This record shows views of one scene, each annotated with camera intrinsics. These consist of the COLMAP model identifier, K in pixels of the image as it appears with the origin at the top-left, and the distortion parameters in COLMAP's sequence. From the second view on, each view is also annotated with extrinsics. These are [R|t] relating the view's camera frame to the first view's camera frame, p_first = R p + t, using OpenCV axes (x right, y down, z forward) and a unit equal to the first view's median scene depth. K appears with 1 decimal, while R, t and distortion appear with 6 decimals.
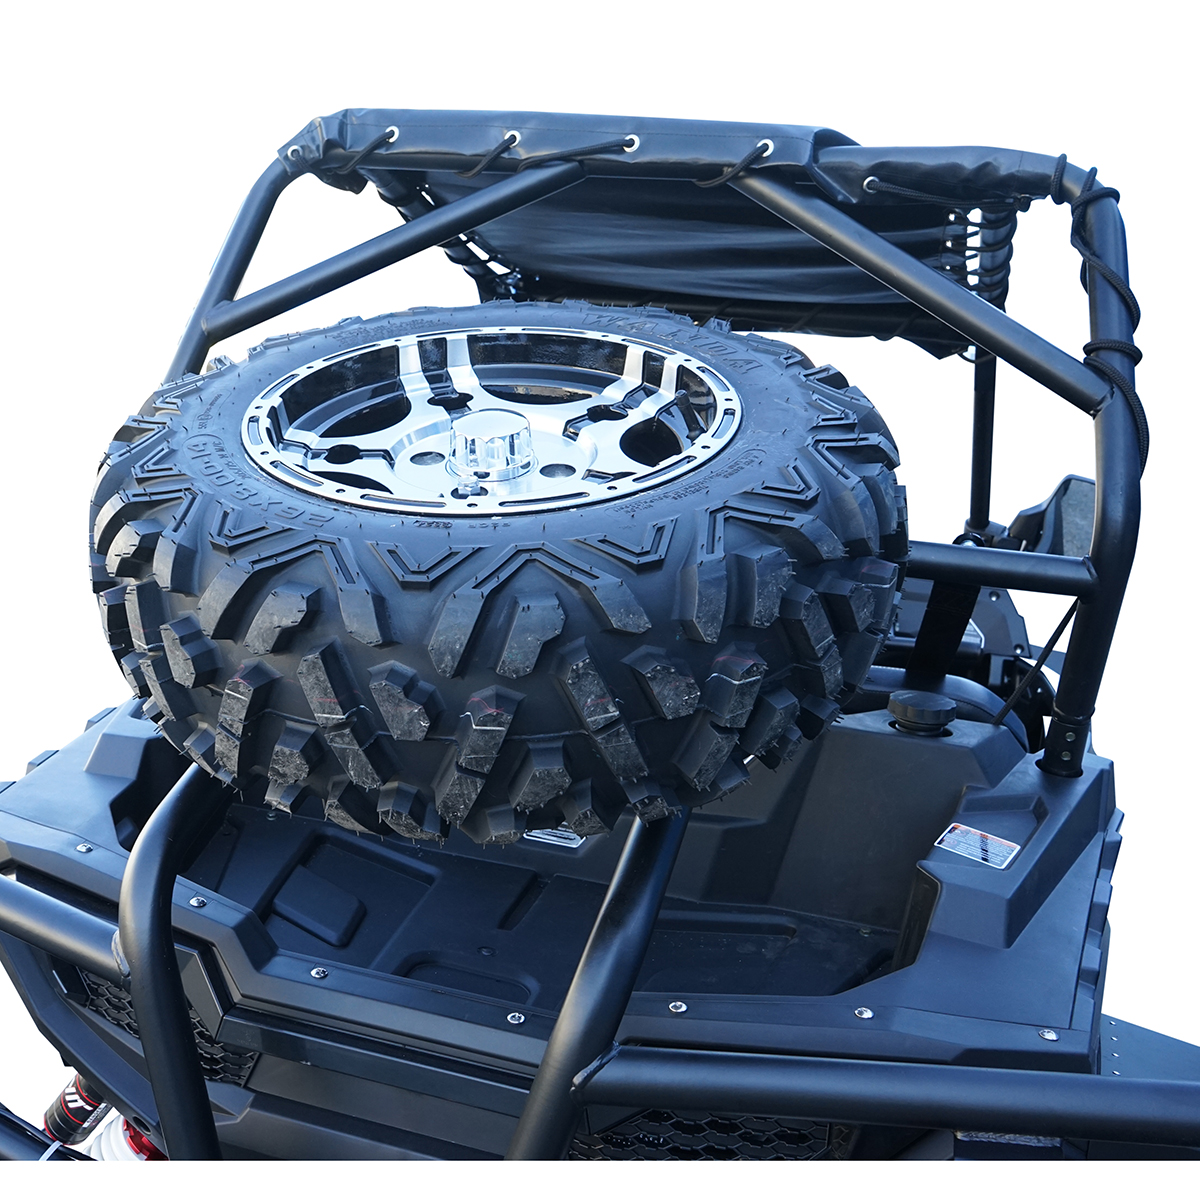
lens RADIAL K [[1062.2, 0, 600.0], [0, 1062.2, 600.0], [0, 0, 1]] dist [-0.002710, 0.008396]
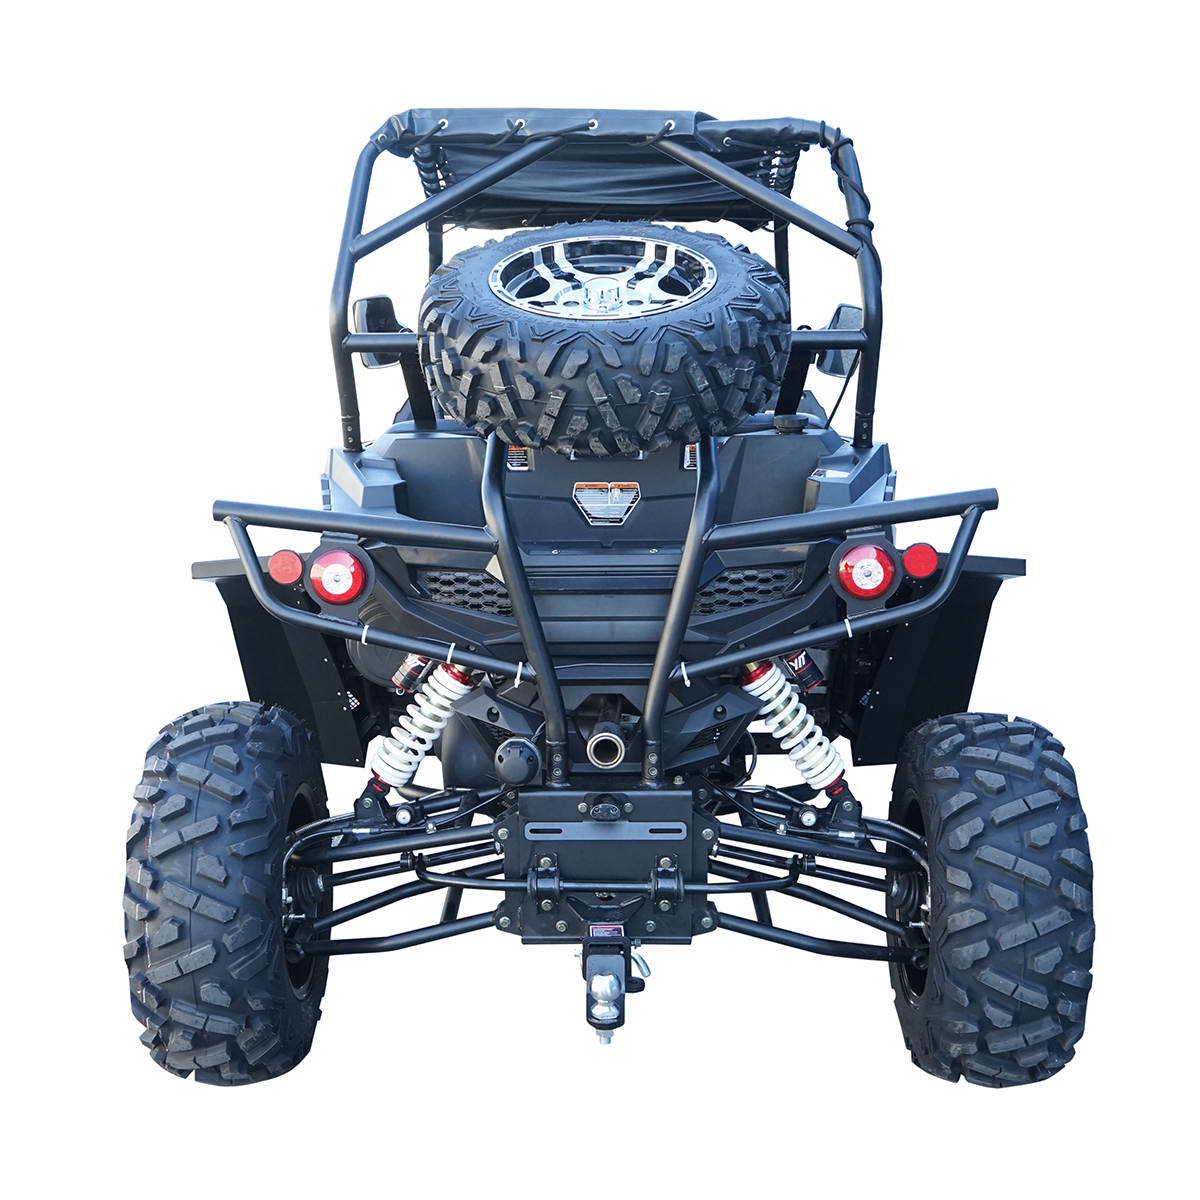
lens RADIAL K [[1497.5, 0, 600.5], [0, 1497.5, 674.8], [0, 0, 1]] dist [-0.006340, 0.019362]
pose [[0.957113, -0.153660, 0.245607, -0.763023], [0.138604, 0.987306, 0.077564, 0.298958], [-0.254408, -0.040196, 0.966261, -1.542620]]
